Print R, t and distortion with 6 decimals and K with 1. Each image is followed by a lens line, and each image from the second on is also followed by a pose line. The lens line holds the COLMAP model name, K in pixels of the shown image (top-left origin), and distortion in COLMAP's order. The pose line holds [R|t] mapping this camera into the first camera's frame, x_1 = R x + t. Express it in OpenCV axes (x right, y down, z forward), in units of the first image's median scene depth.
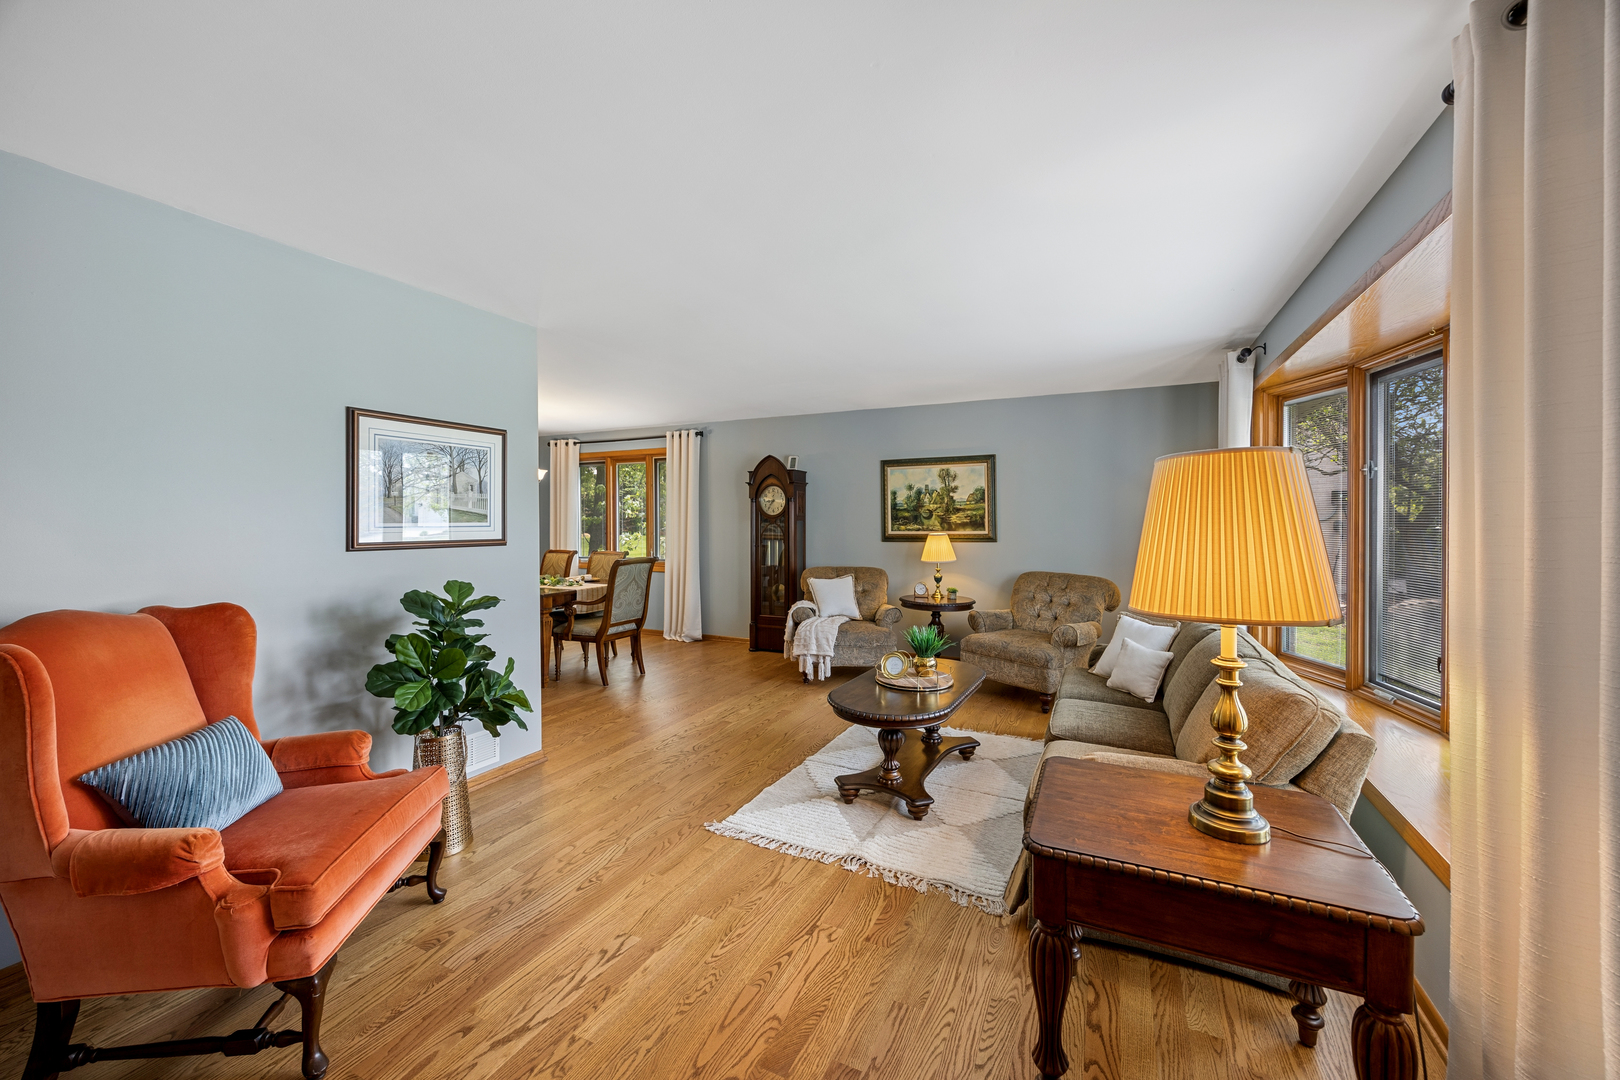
lens RADIAL K [[625.4, 0, 803.2], [0, 625.4, 518.3], [0, 0, 1]] dist [-0.000923, 0.000783]
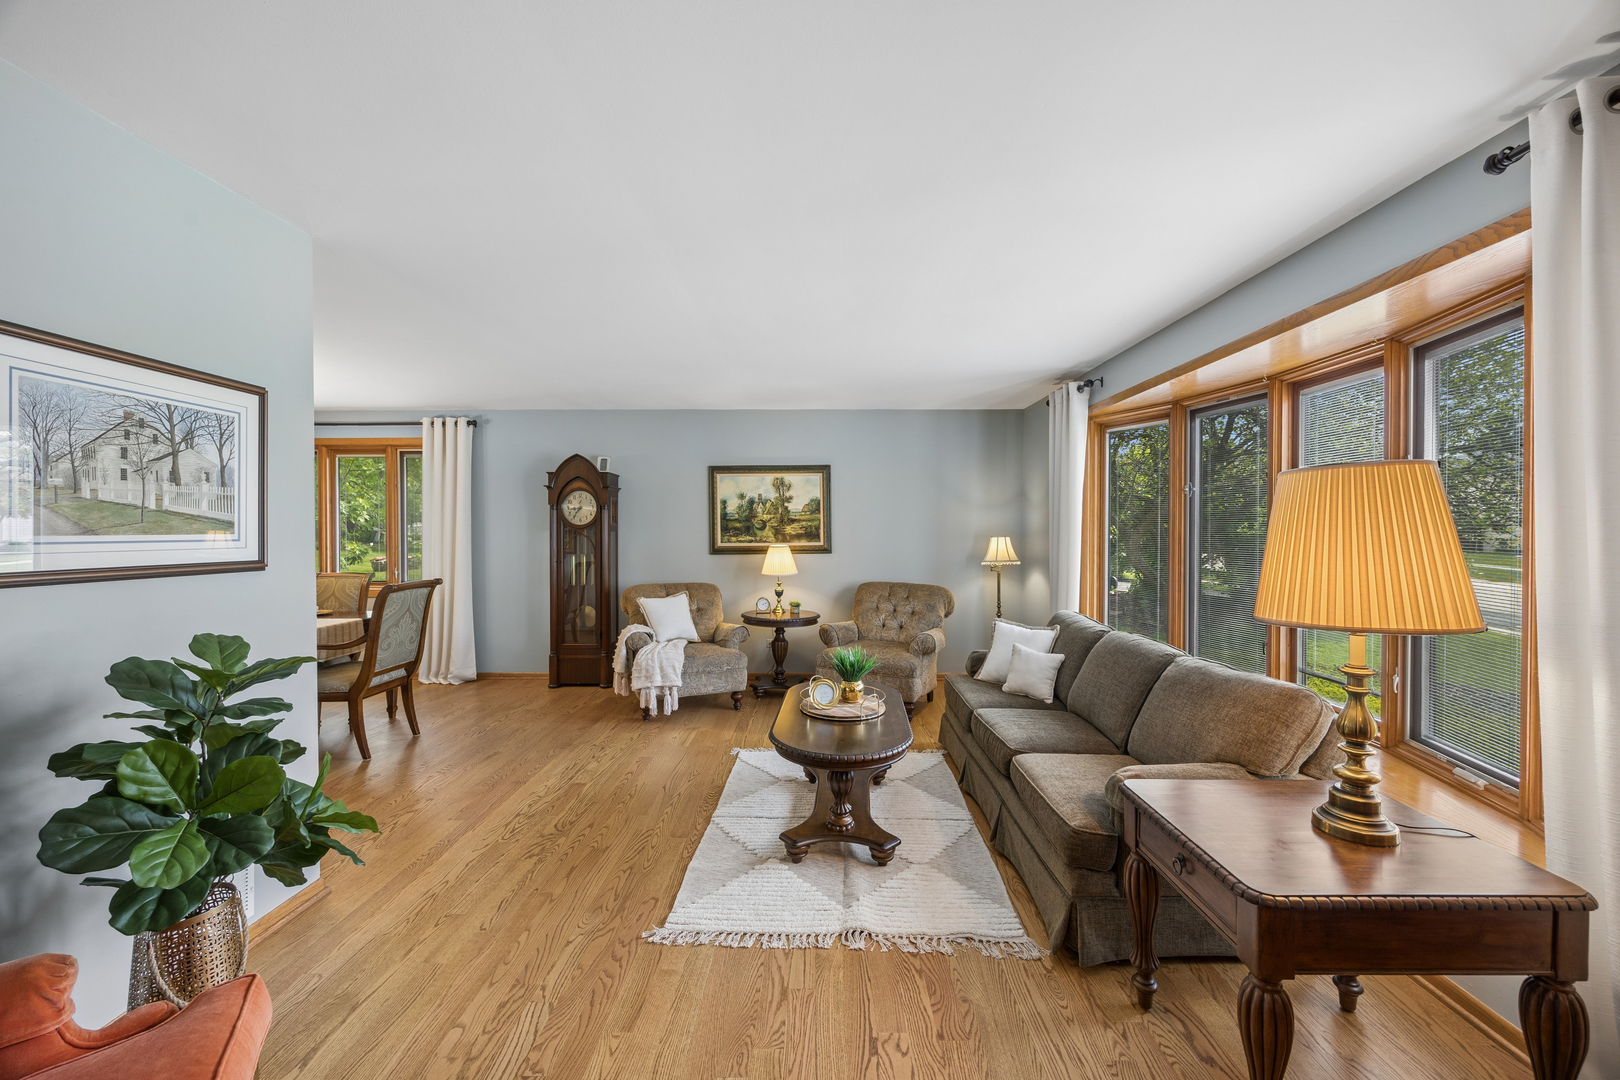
lens RADIAL K [[625.4, 0, 805.3], [0, 625.4, 531.4], [0, 0, 1]] dist [-0.000923, 0.000783]
pose [[0.906562, 0.000679, 0.422073, -0.257797], [-0.001983, 0.999995, 0.002650, 0.001317], [-0.422069, -0.003239, 0.906558, 0.205323]]
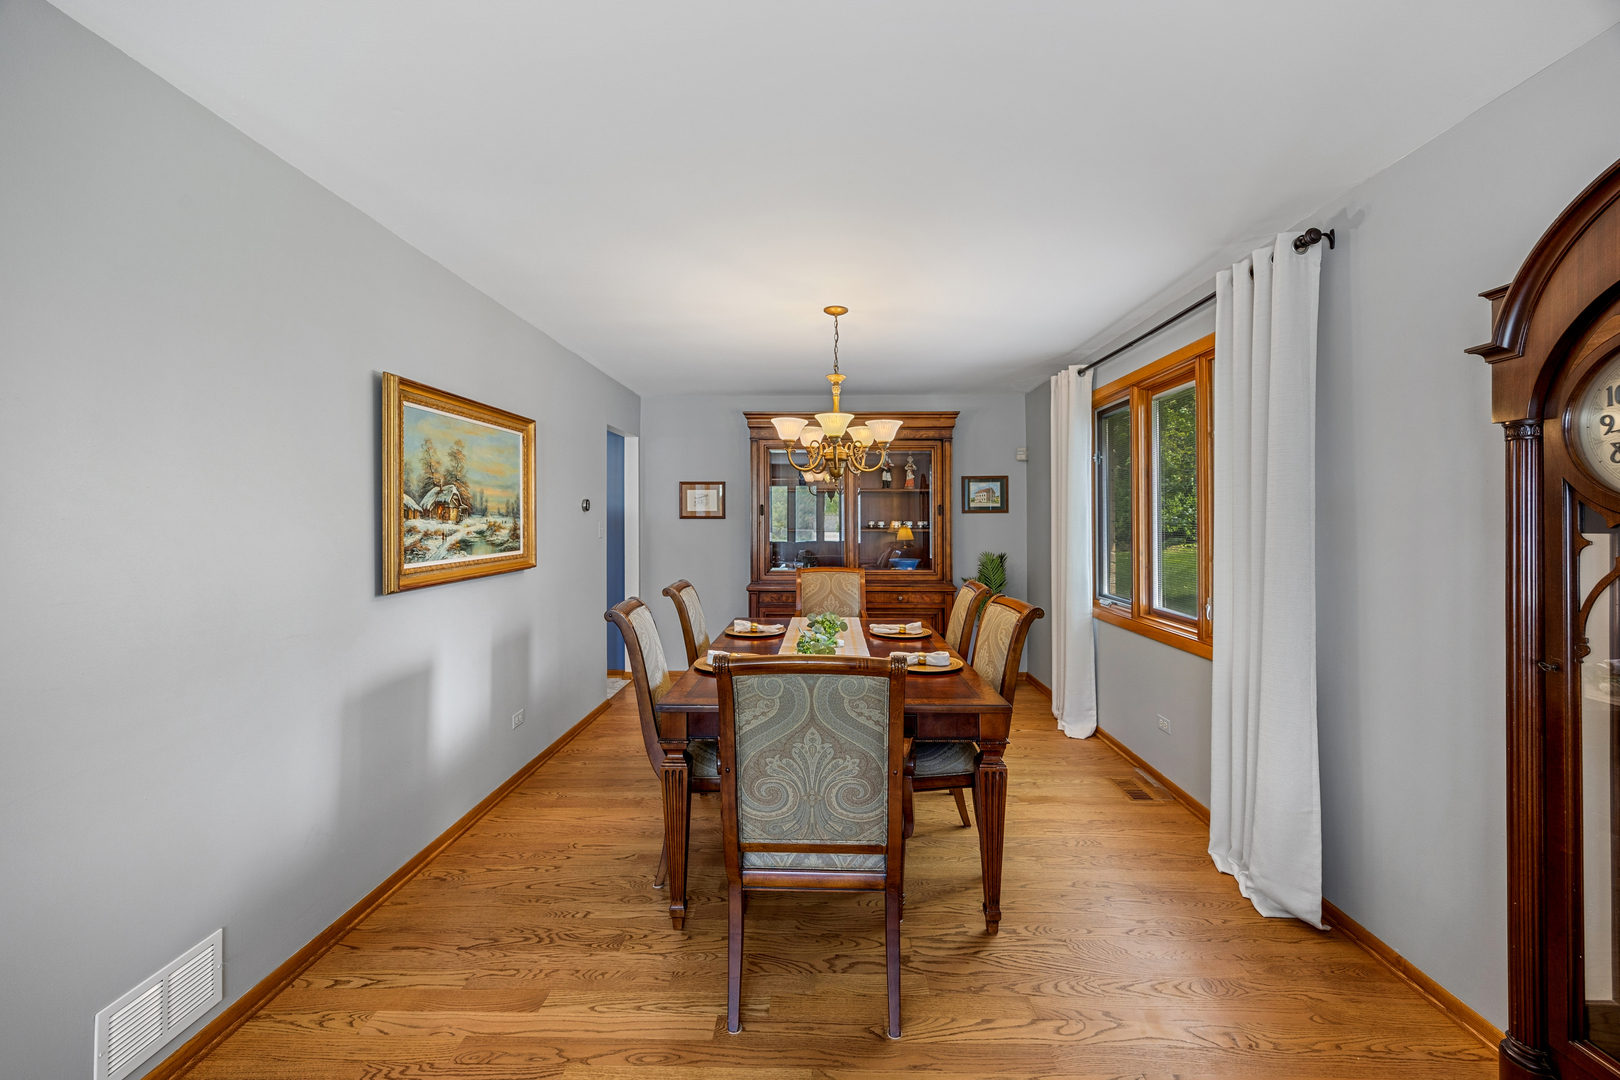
lens RADIAL K [[625.4, 0, 820.1], [0, 625.4, 513.4], [0, 0, 1]] dist [-0.000923, 0.000783]
pose [[0.438532, -0.007920, -0.898681, 0.001899], [0.002744, 0.999968, -0.007474, -0.002428], [0.898711, 0.000811, 0.438540, 1.436318]]
